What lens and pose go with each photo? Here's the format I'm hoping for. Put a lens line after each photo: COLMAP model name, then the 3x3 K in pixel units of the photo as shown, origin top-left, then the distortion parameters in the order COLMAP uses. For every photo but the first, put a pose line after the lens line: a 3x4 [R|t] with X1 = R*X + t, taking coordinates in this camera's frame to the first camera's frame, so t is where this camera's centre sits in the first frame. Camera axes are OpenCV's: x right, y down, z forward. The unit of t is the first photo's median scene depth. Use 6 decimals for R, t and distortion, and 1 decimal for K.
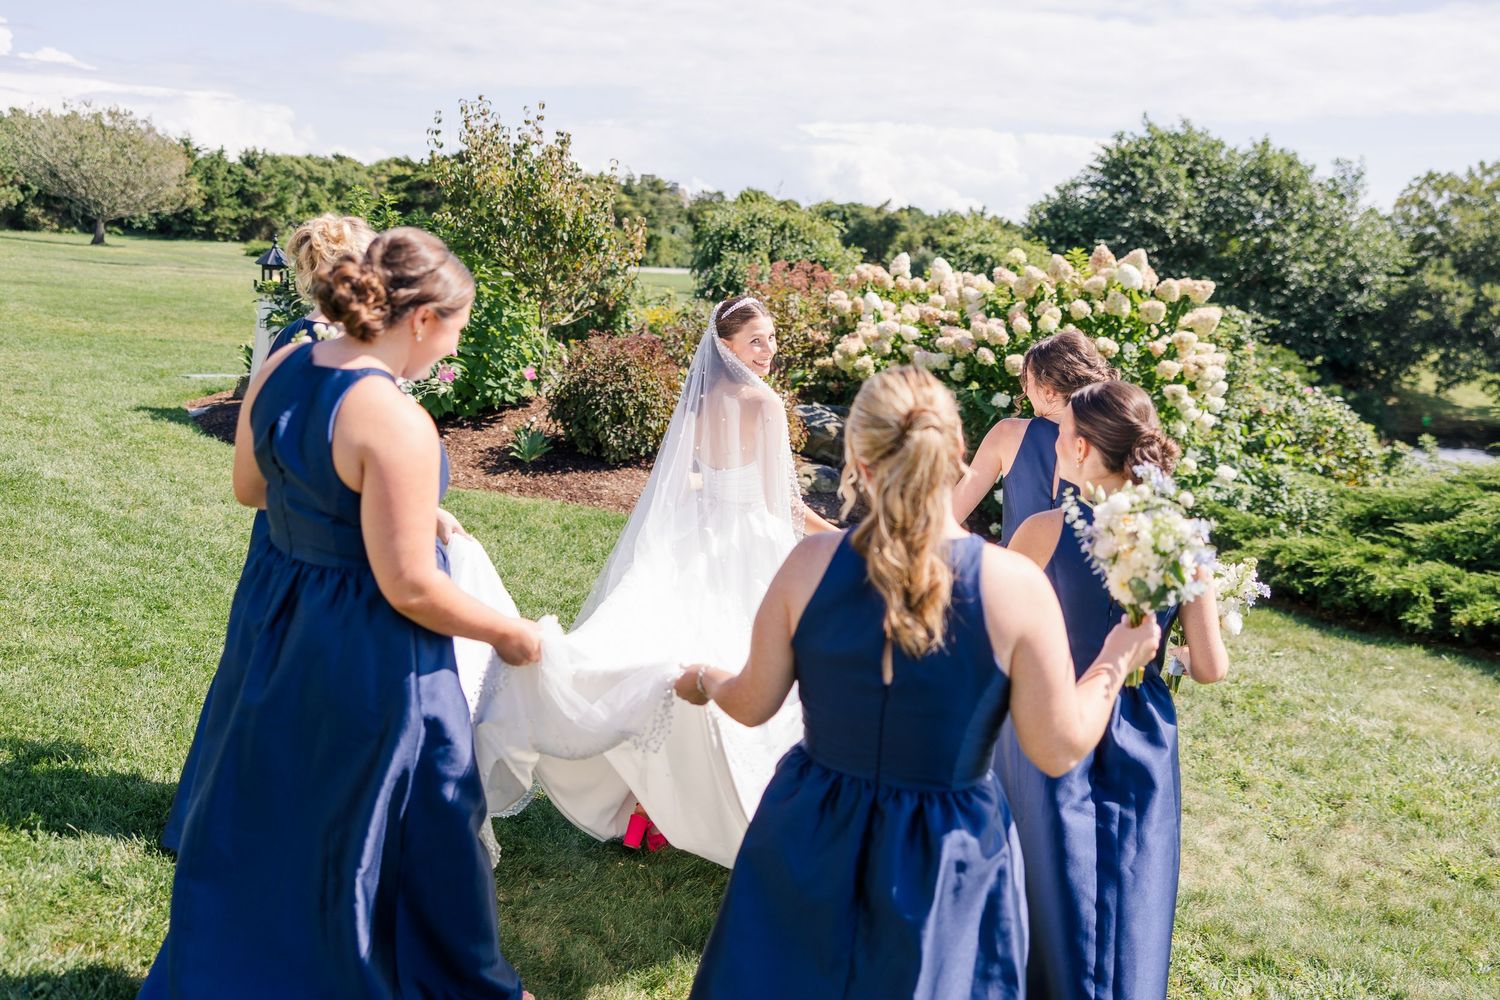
lens RADIAL K [[1383.6, 0, 750.0], [0, 1383.6, 500.0], [0, 0, 1]] dist [0.008000, -0.181260]
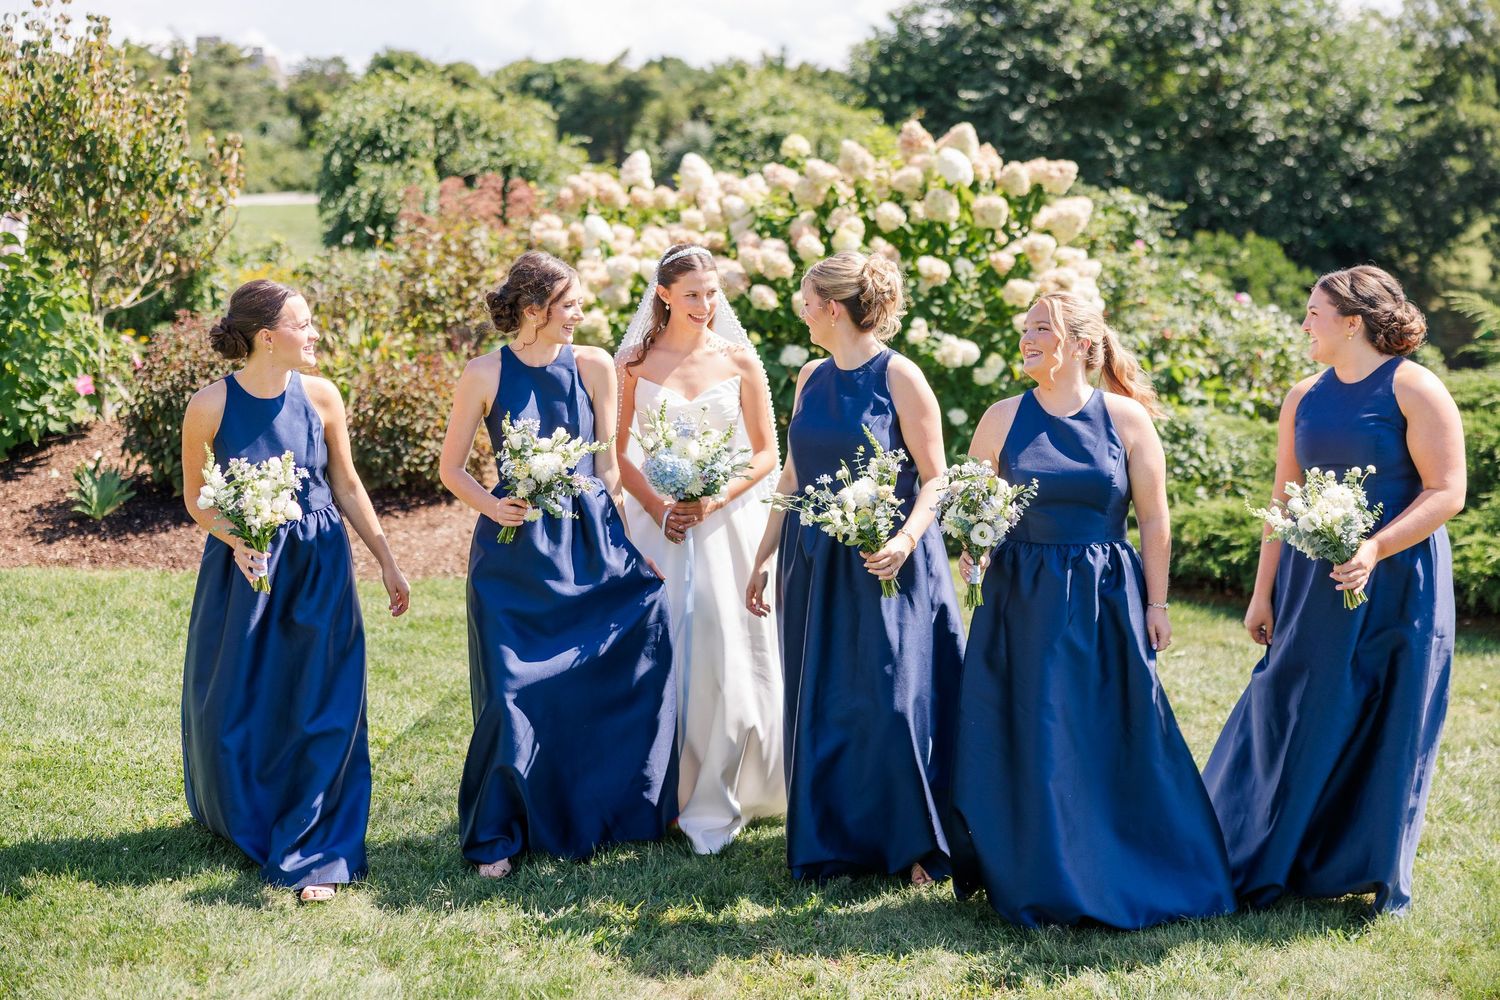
lens RADIAL K [[2418.3, 0, 837.2], [0, 2418.3, 501.5], [0, 0, 1]] dist [-0.021432, 0.105977]
pose [[0.980978, -0.106848, 0.162069, -0.001168], [0.110938, 0.993692, -0.016370, 0.019852], [-0.159298, 0.034039, 0.986644, -0.171585]]
